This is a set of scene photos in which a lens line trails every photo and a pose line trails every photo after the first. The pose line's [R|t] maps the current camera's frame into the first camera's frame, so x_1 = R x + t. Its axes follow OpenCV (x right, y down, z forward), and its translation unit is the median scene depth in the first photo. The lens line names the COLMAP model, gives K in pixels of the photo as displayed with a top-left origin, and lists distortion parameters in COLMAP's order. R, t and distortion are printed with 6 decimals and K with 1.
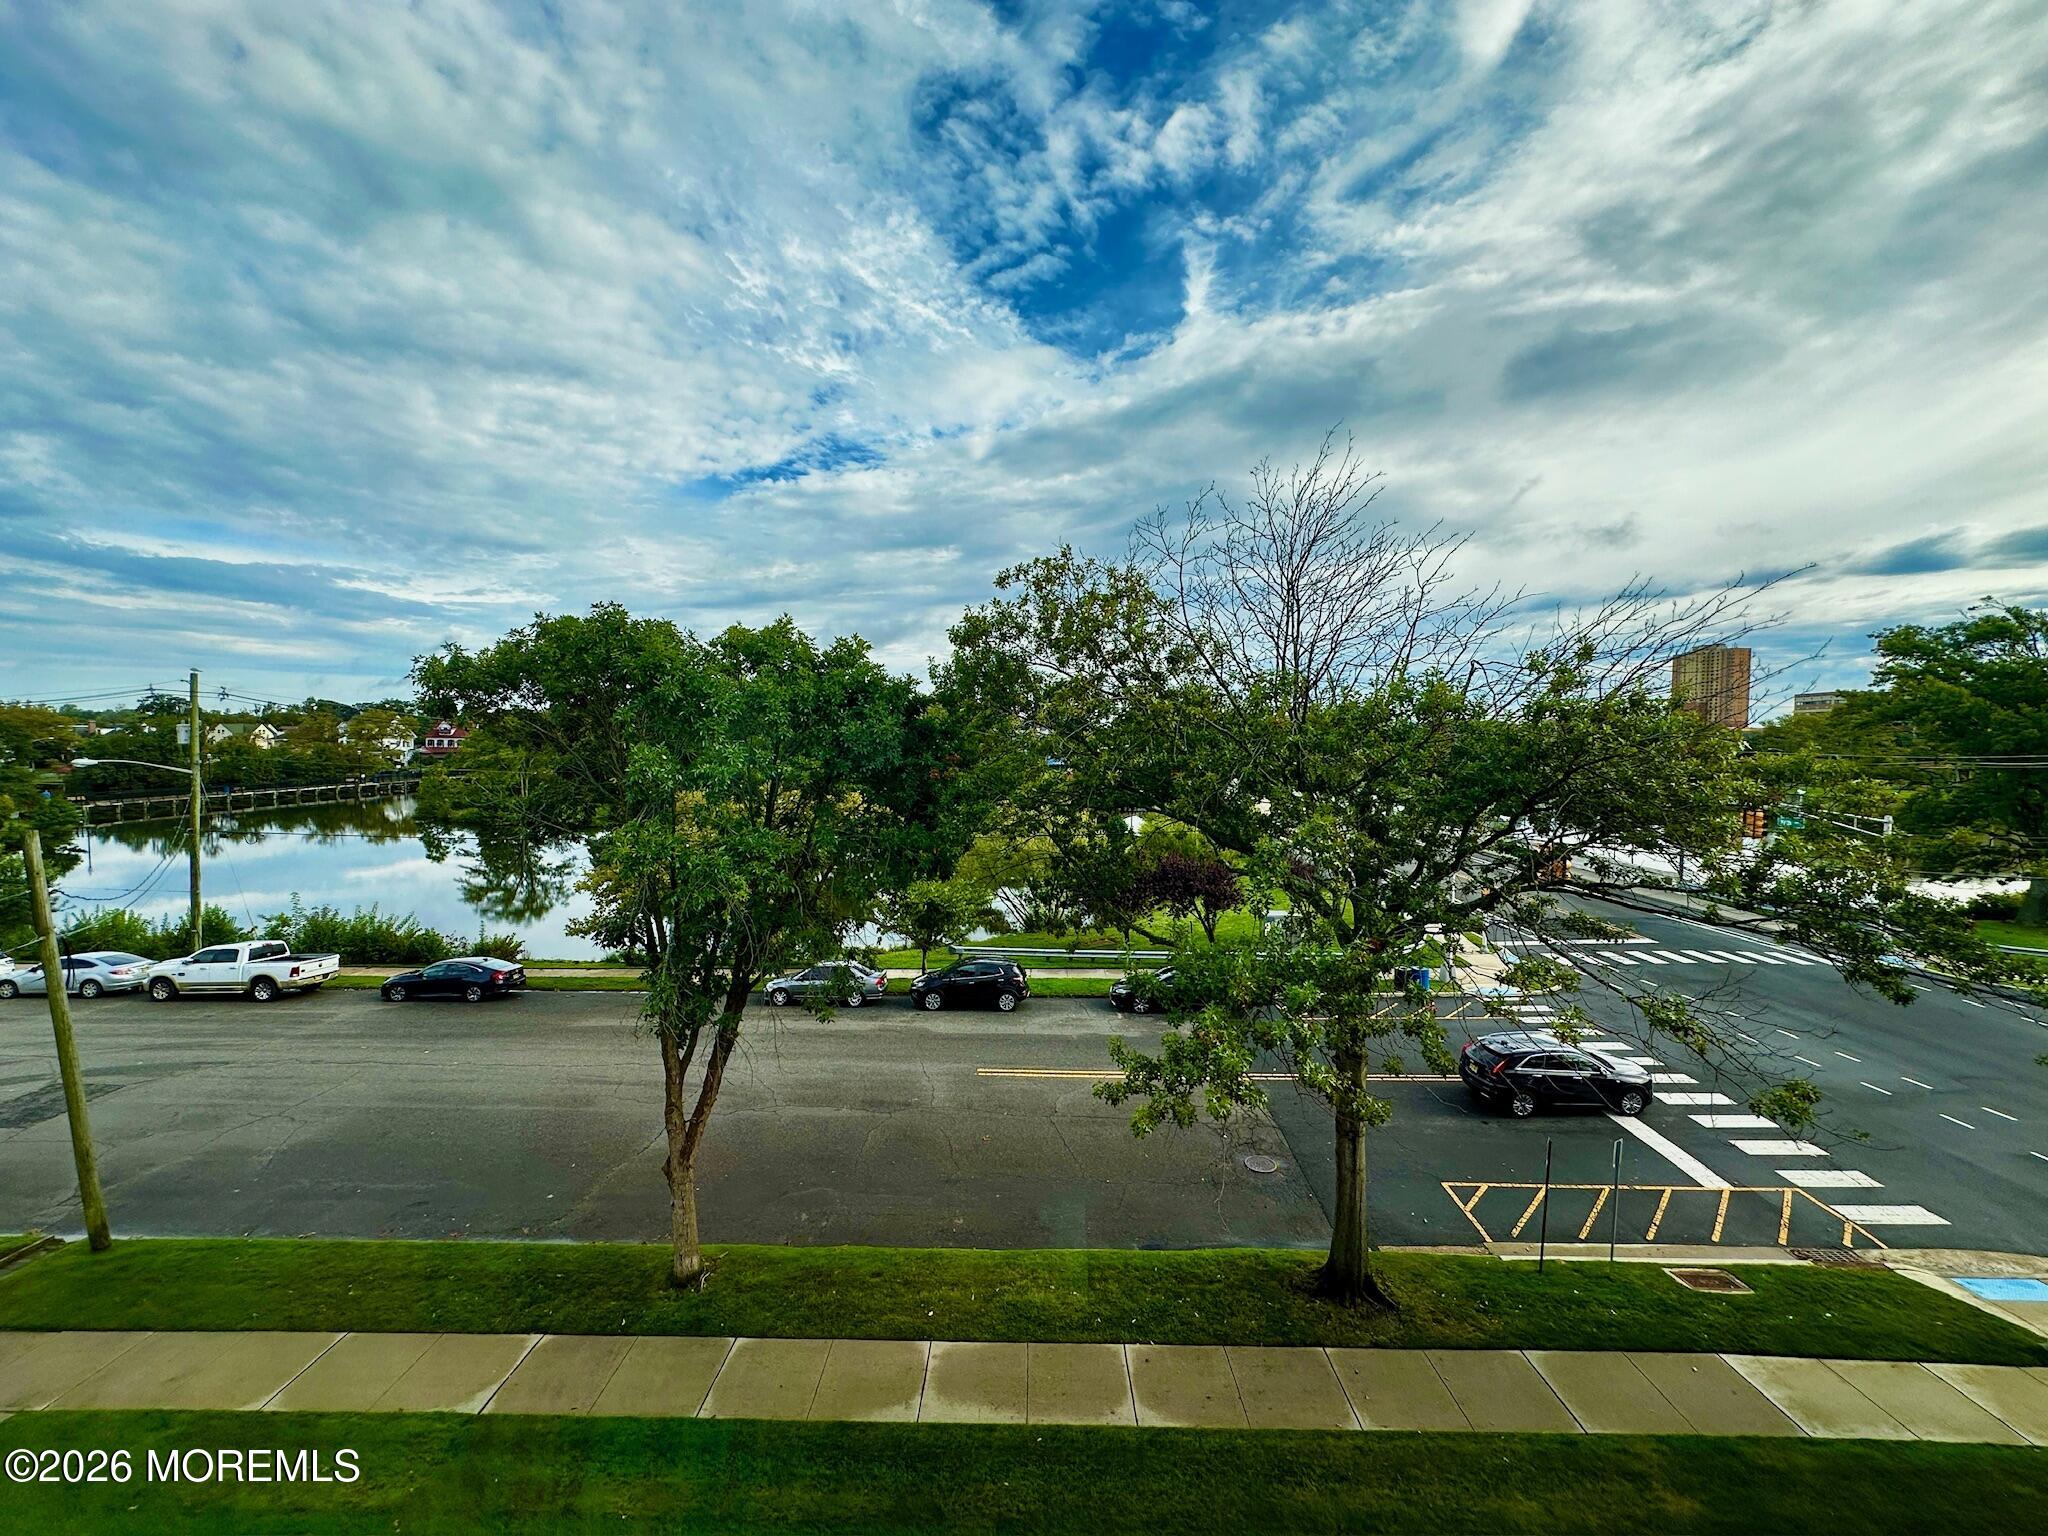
lens RADIAL K [[818.1, 0, 1023.7], [0, 818.1, 766.3], [0, 0, 1]] dist [-0.000134, -0.000169]
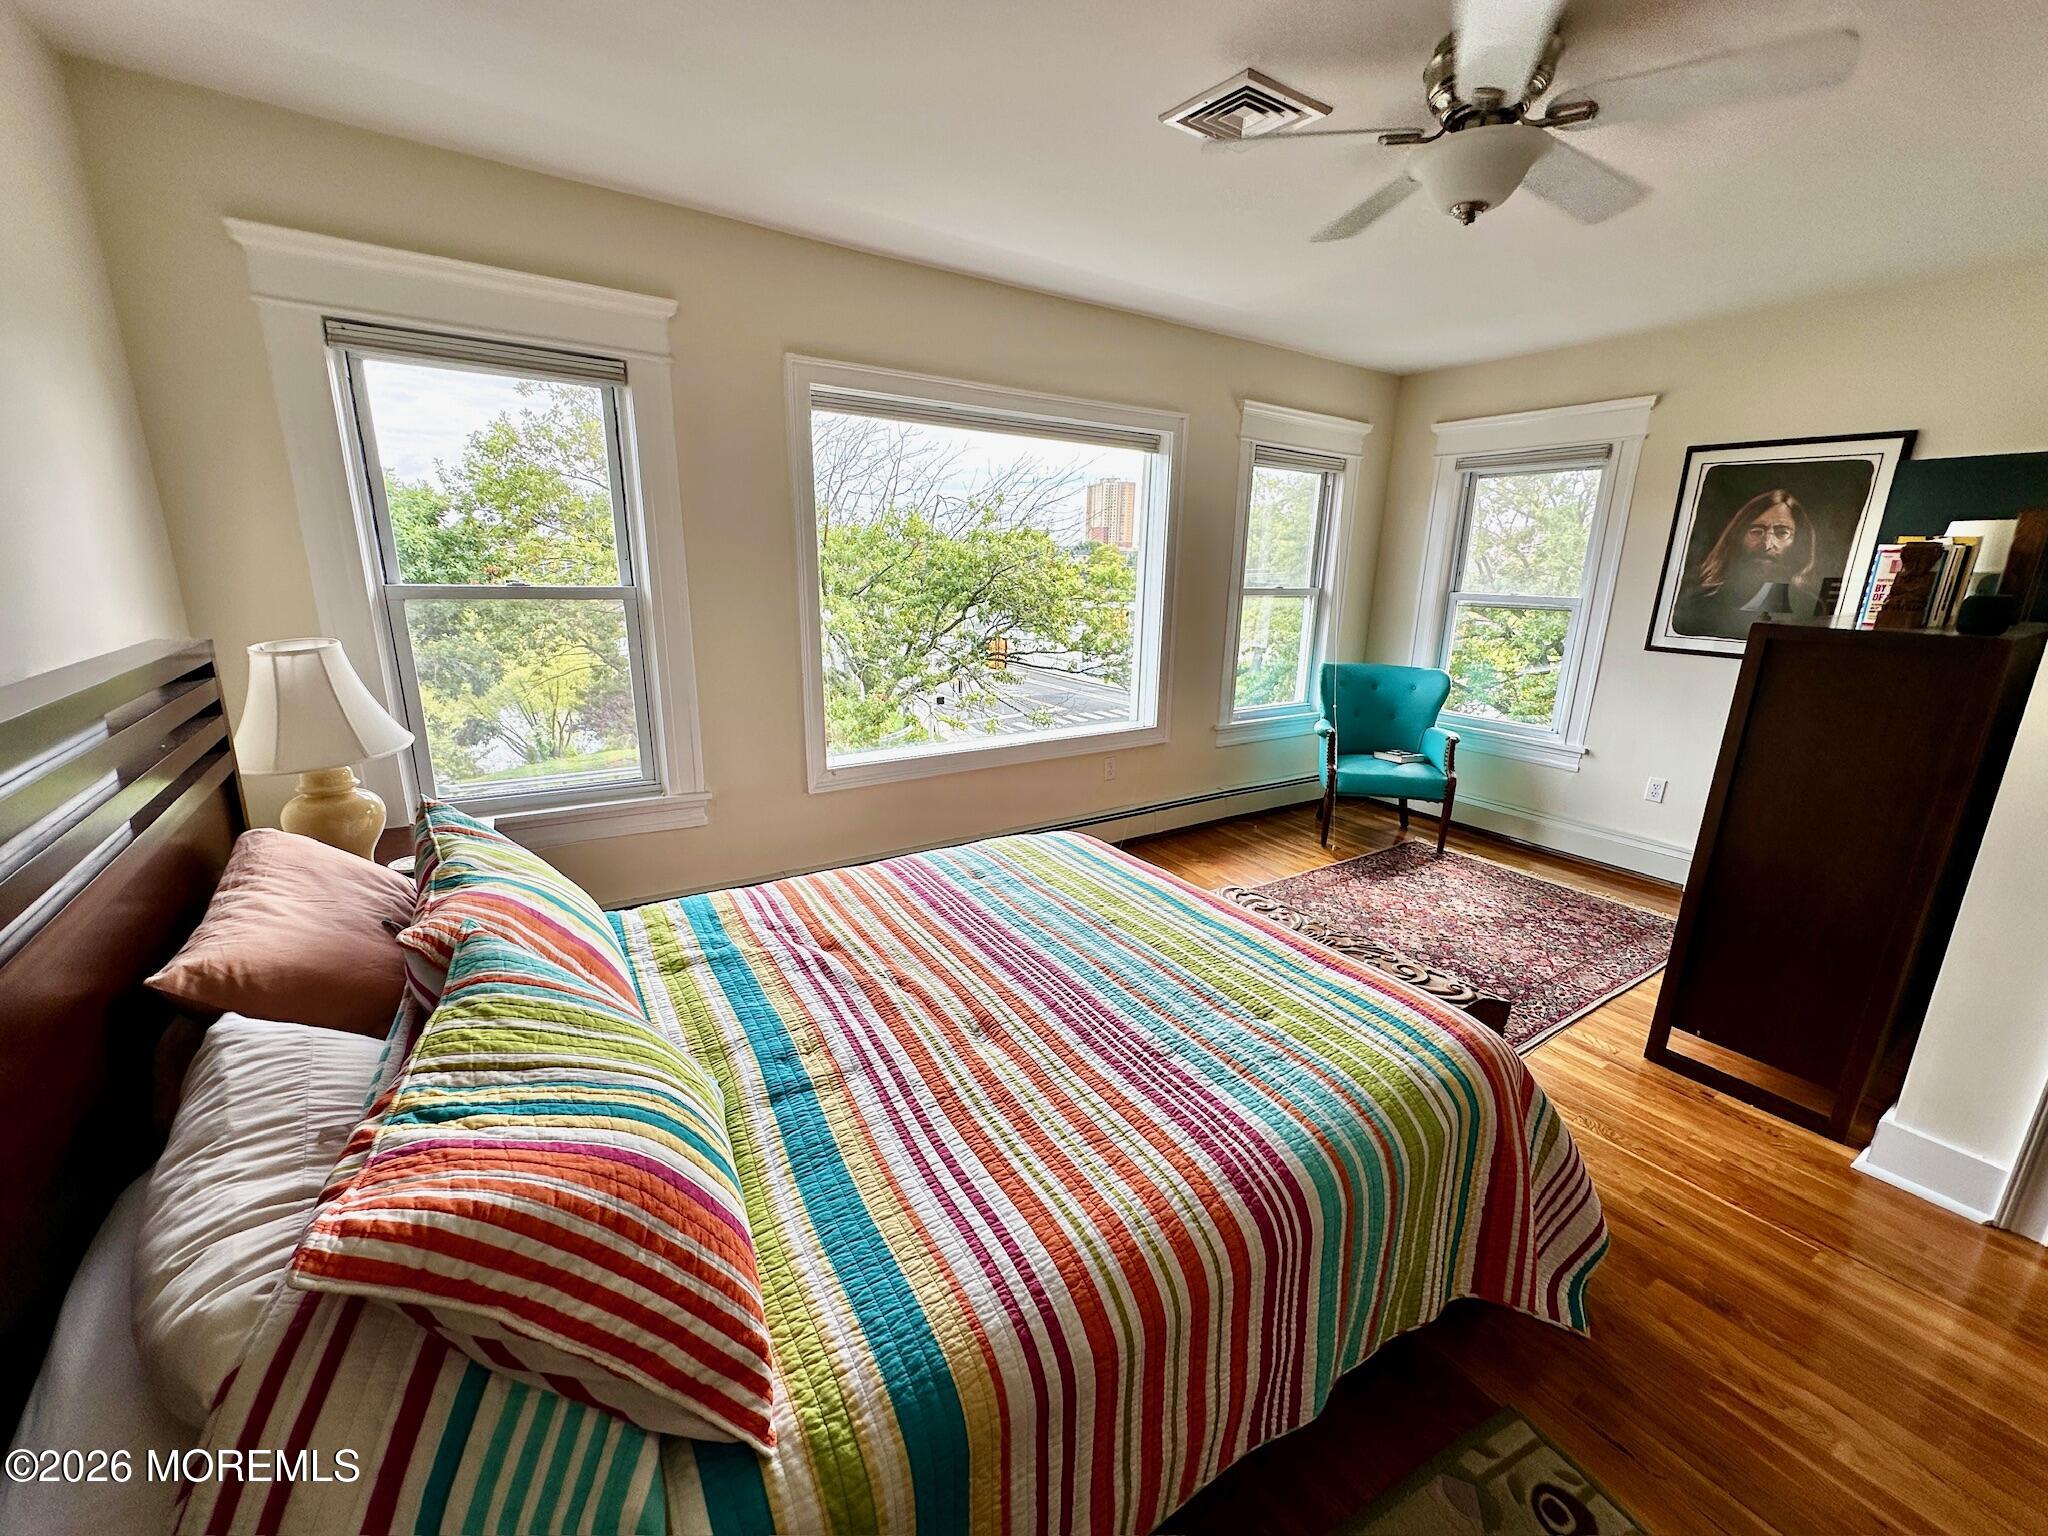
lens RADIAL K [[811.1, 0, 1023.0], [0, 811.1, 775.0], [0, 0, 1]] dist [-0.000048, -0.000037]
pose [[0.825533, -0.138129, 0.547188, -0.140593], [0.008823, 0.972625, 0.232214, 0.011466], [-0.564284, -0.186873, 0.804153, -0.262057]]
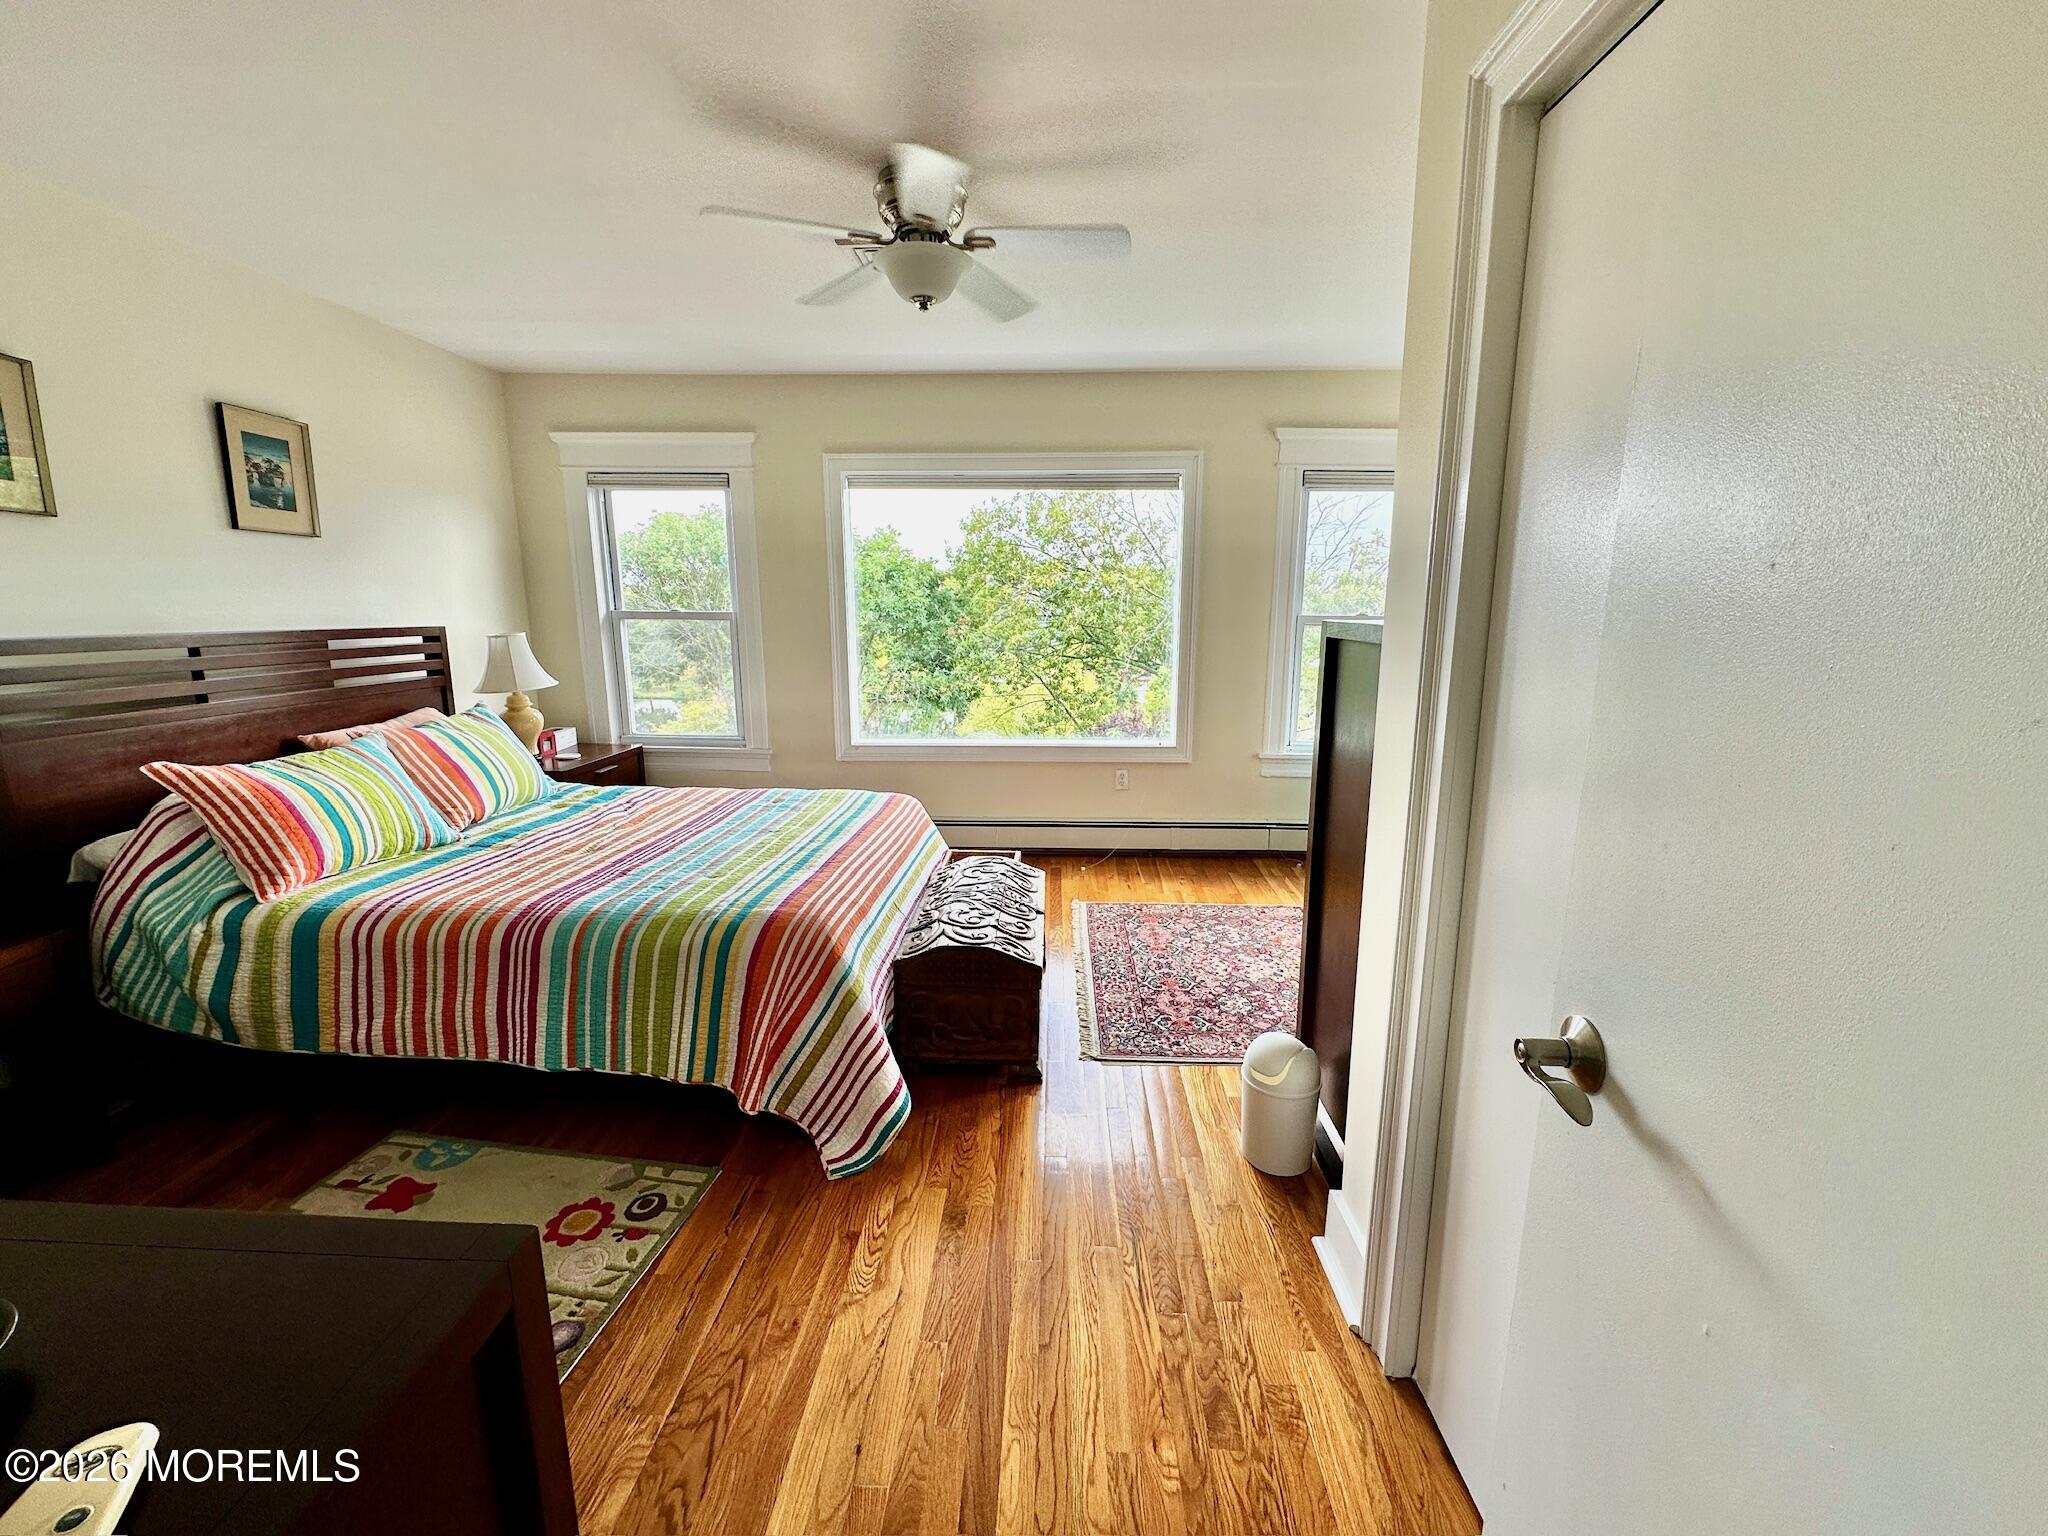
lens RADIAL K [[818.1, 0, 1023.7], [0, 818.1, 766.3], [0, 0, 1]] dist [-0.000134, -0.000169]
pose [[0.999749, -0.003791, -0.022103, 0.040675], [0.007098, 0.988433, 0.151493, 0.025819], [0.021273, -0.151612, 0.988211, -0.374943]]
